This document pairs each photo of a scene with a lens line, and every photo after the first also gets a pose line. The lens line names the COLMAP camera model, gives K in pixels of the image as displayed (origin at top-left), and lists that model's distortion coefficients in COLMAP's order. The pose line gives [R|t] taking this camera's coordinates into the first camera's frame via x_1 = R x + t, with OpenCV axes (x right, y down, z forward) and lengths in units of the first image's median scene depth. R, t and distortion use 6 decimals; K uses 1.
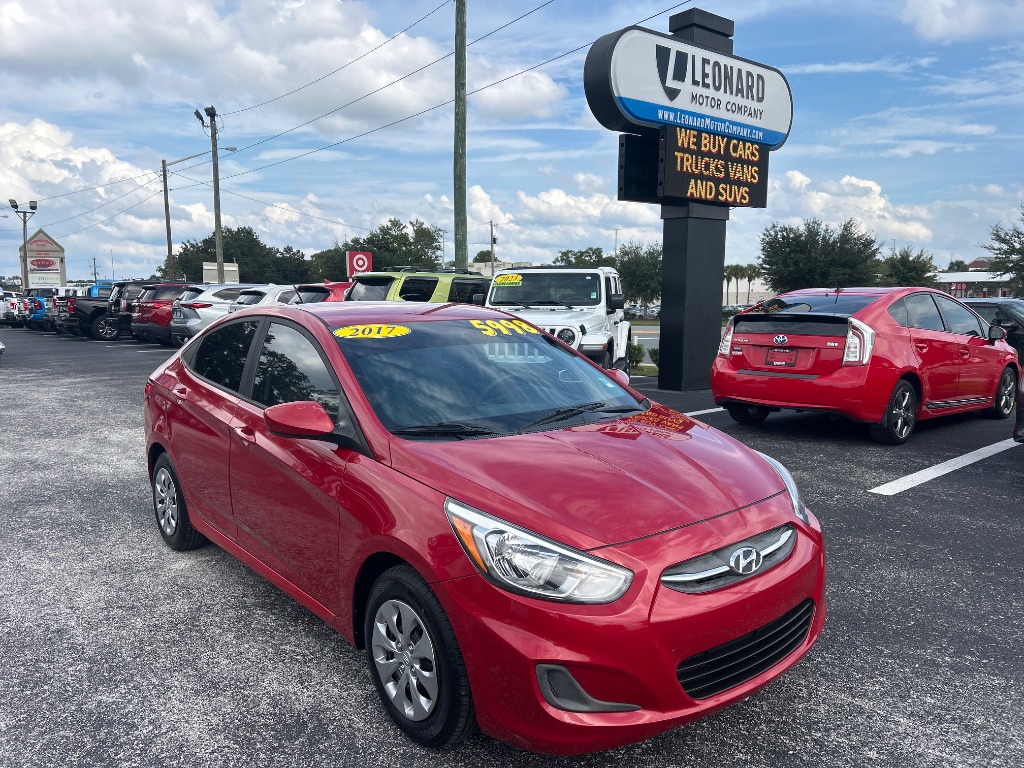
lens RADIAL K [[767.8, 0, 510.6], [0, 767.8, 387.5], [0, 0, 1]] dist [0.060182, -0.071406]
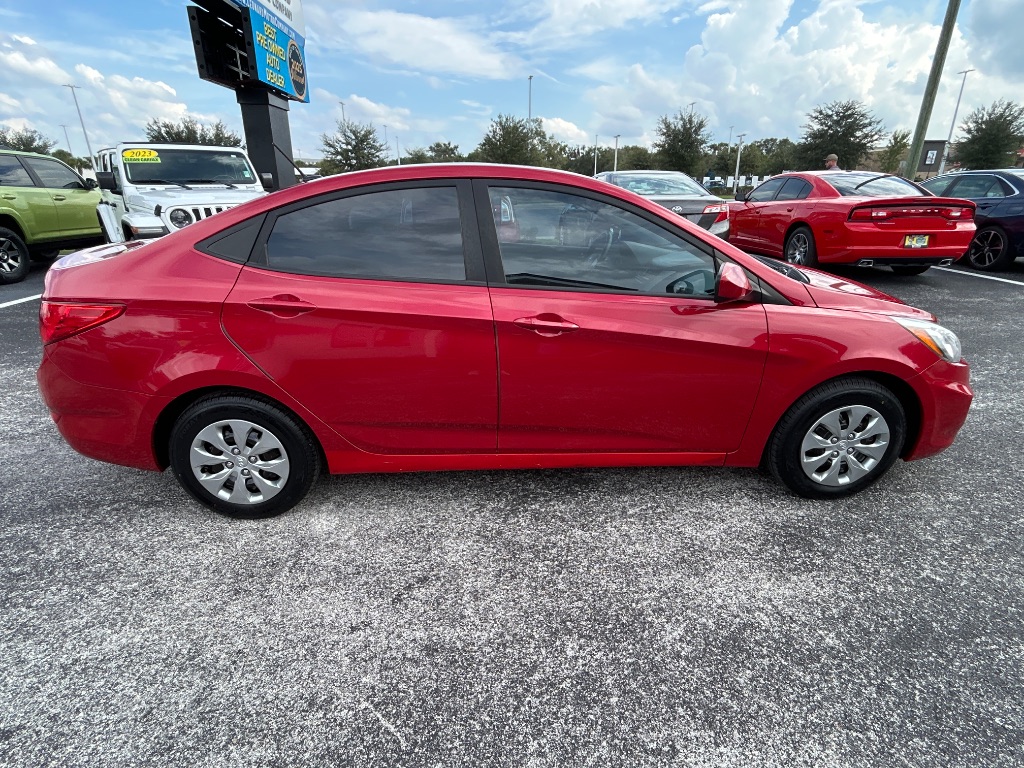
lens RADIAL K [[528.8, 0, 512.0], [0, 528.8, 384.0], [0, 0, 1]] dist [-0.003396, 0.000517]
pose [[0.603089, -0.285424, 0.744860, -0.643575], [0.098877, 0.953338, 0.285253, -0.035928], [-0.791522, -0.098383, 0.603170, 0.528259]]
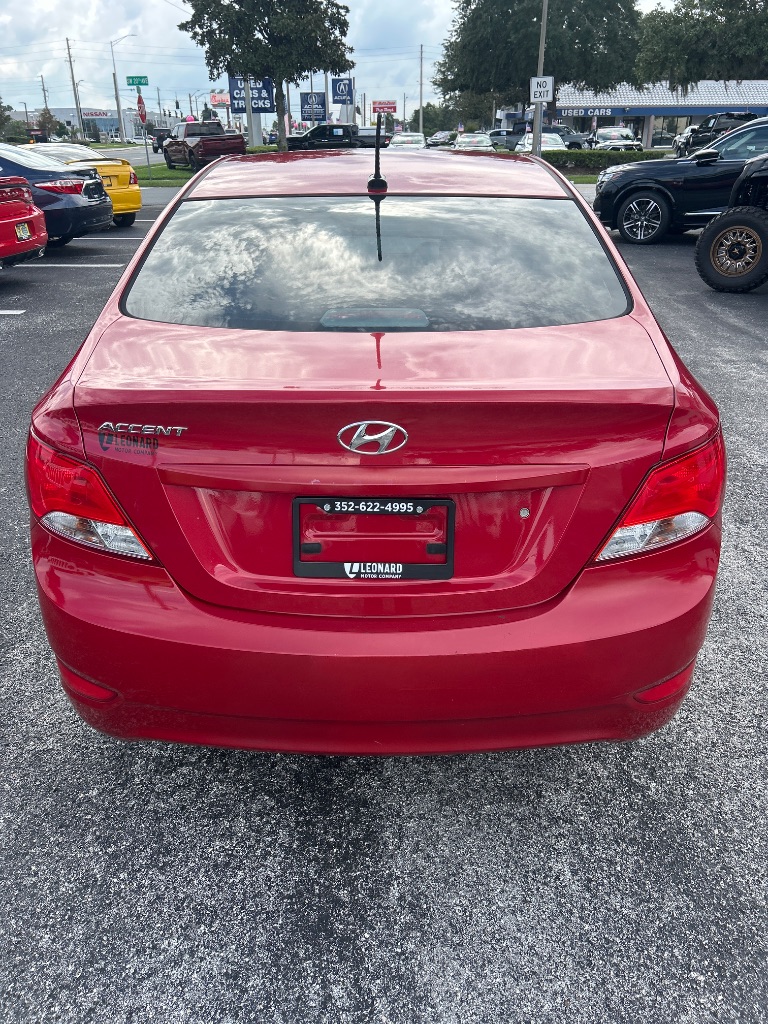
lens RADIAL K [[767.8, 0, 382.0], [0, 767.8, 518.0], [0, 0, 1]] dist [0.060182, -0.071406]
pose [[-0.758591, -0.275884, 0.590277, -0.630448], [0.091740, 0.851686, 0.515960, -0.177273], [-0.645076, 0.445555, -0.620772, 1.469395]]
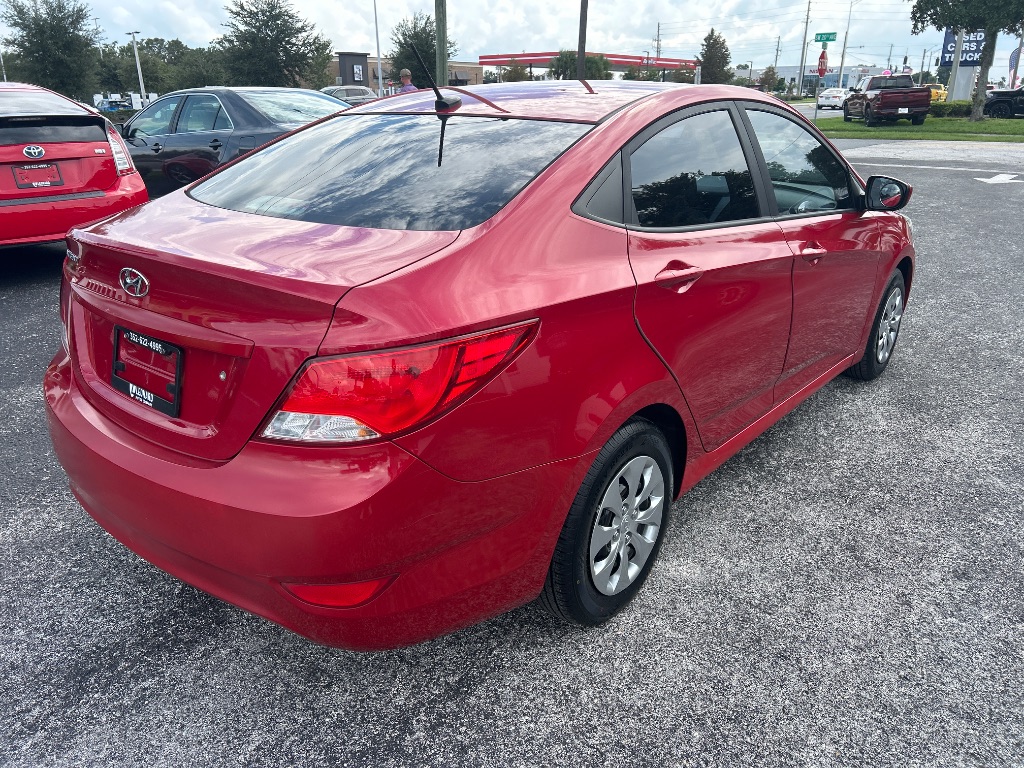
lens RADIAL K [[767.8, 0, 510.6], [0, 767.8, 387.5], [0, 0, 1]] dist [0.060182, -0.071406]
pose [[-0.189352, -0.339905, 0.921201, -0.850300], [0.122507, 0.922664, 0.365626, -0.114883], [-0.974237, 0.182085, -0.133068, 1.137415]]
